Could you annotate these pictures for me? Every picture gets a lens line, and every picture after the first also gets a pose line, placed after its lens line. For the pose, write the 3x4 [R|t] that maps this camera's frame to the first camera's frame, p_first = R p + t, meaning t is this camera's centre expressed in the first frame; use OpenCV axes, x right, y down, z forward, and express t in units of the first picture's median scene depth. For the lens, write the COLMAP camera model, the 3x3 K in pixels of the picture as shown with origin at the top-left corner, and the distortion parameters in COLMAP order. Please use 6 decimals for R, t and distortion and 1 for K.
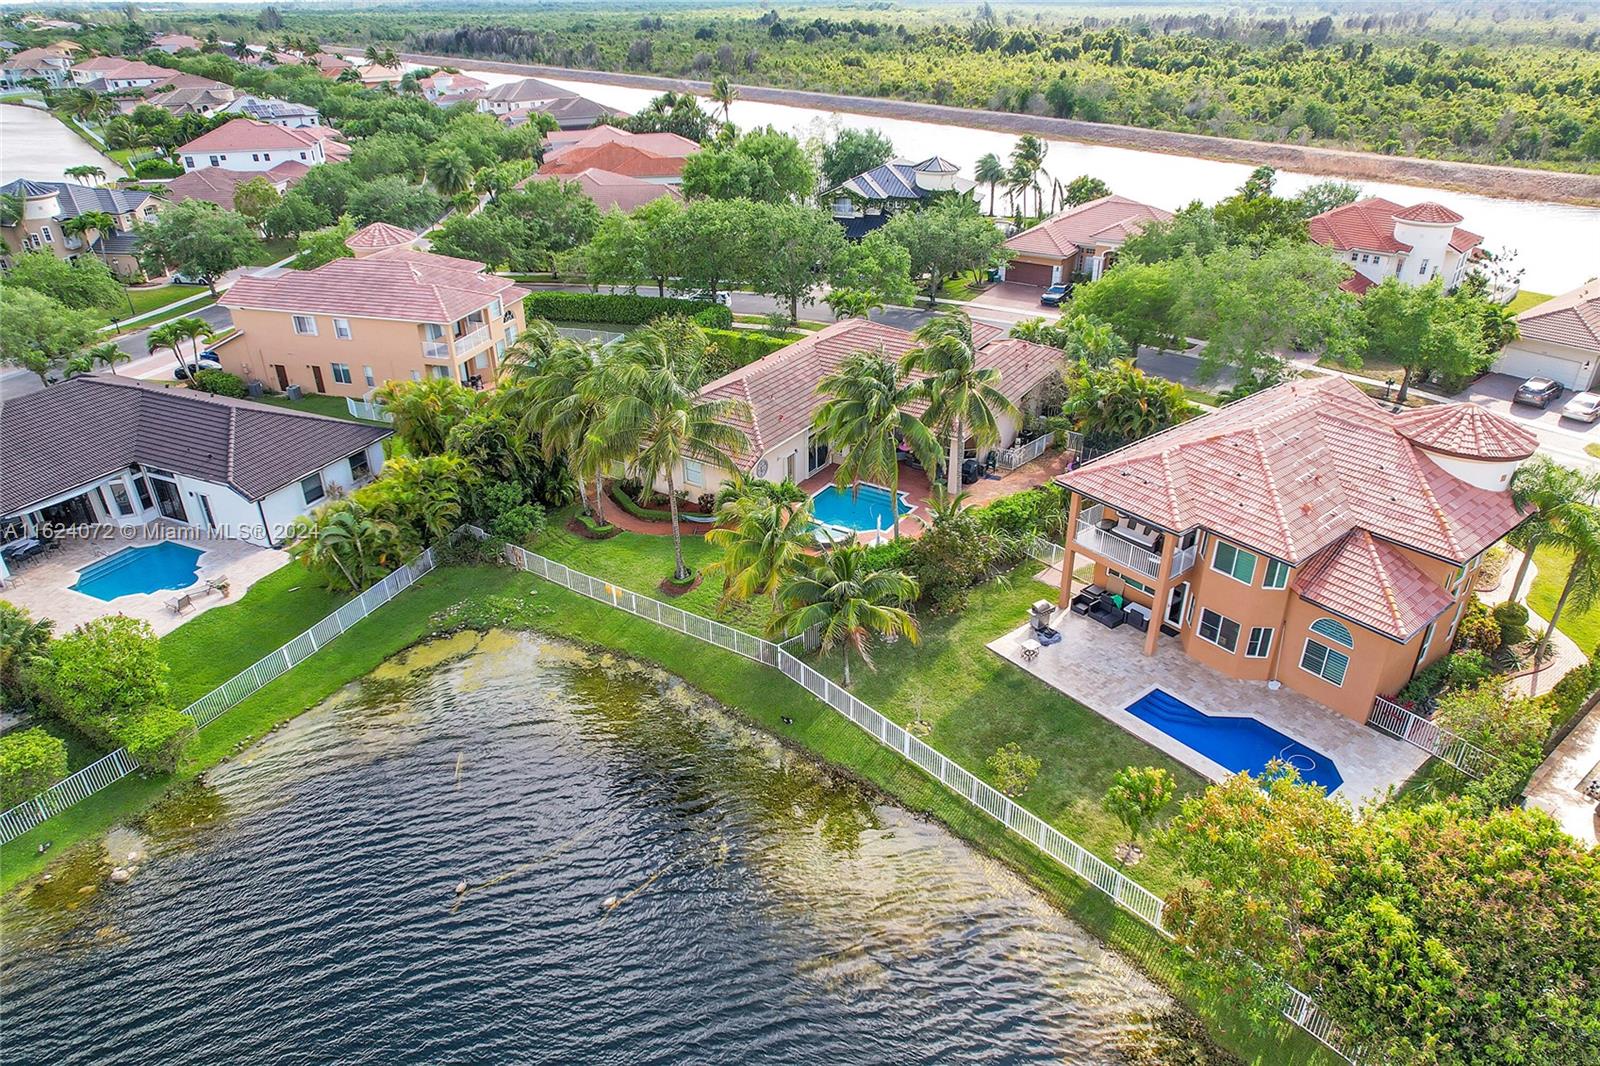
lens RADIAL K [[1016.6, 0, 806.2], [0, 1016.6, 535.8], [0, 0, 1]] dist [-0.070794, 0.064511]
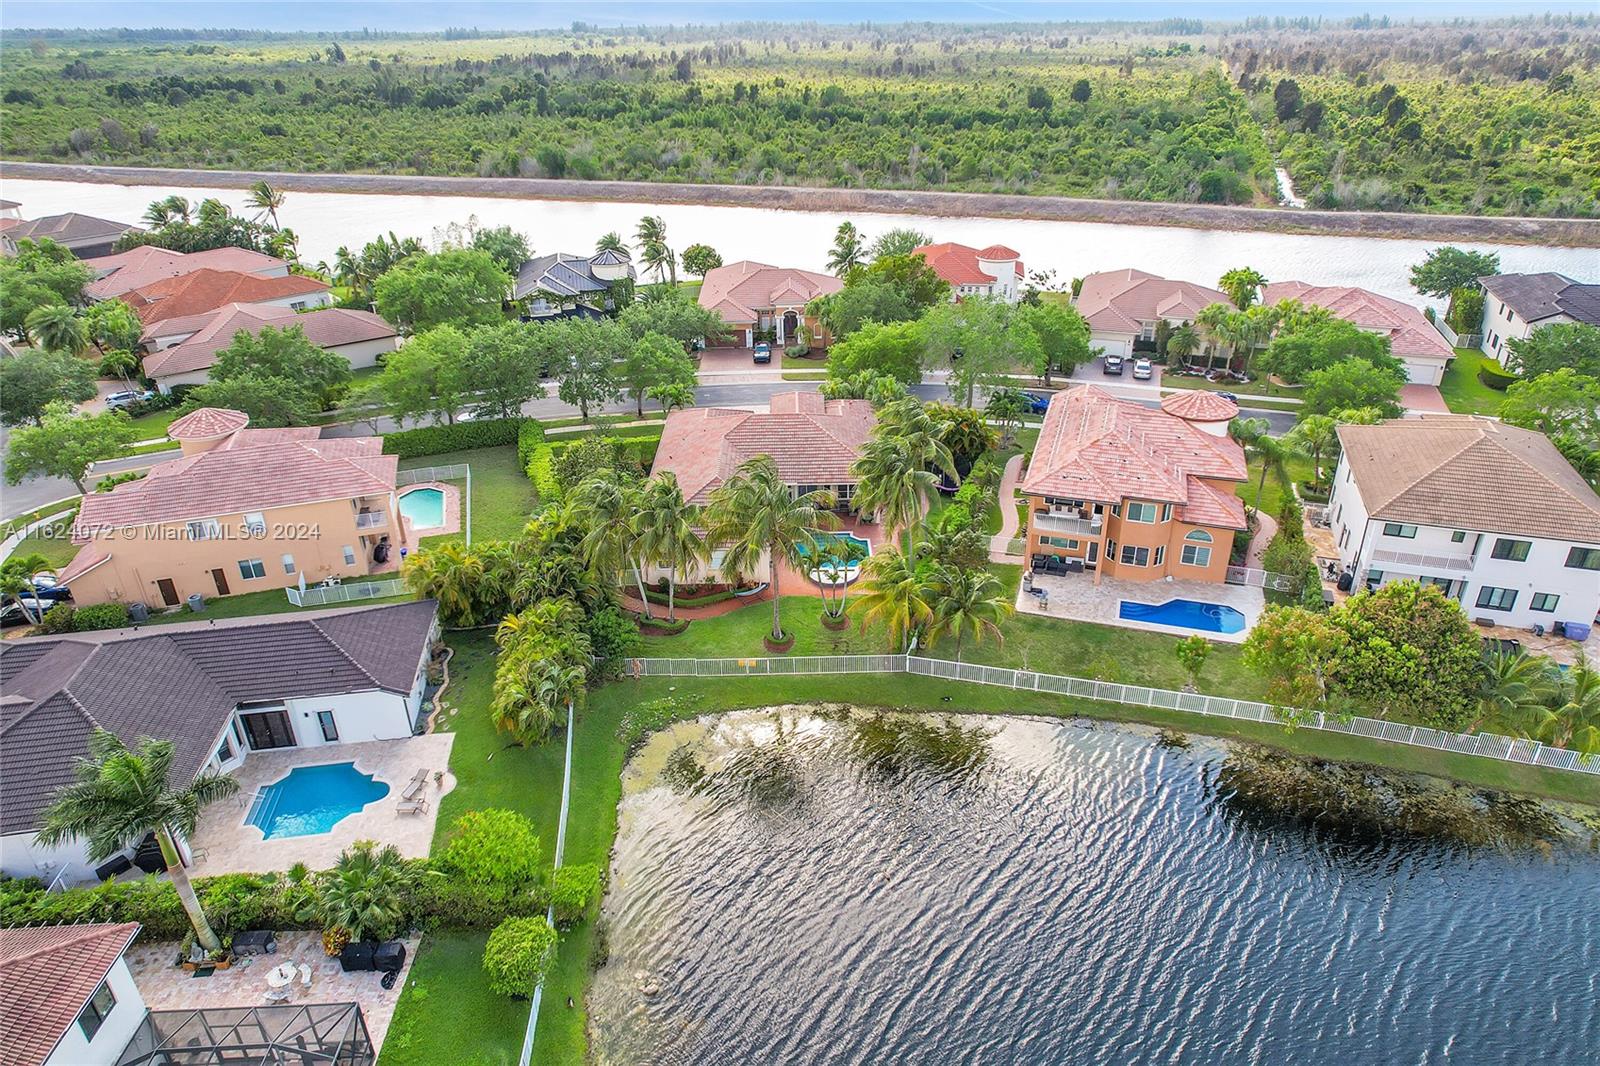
lens RADIAL K [[1016.6, 0, 806.2], [0, 1016.6, 535.8], [0, 0, 1]] dist [-0.070794, 0.064511]
pose [[0.831547, -0.260435, 0.490615, -0.653807], [0.271423, 0.961152, 0.050175, -0.130085], [-0.484622, 0.091441, 0.869931, -0.130563]]
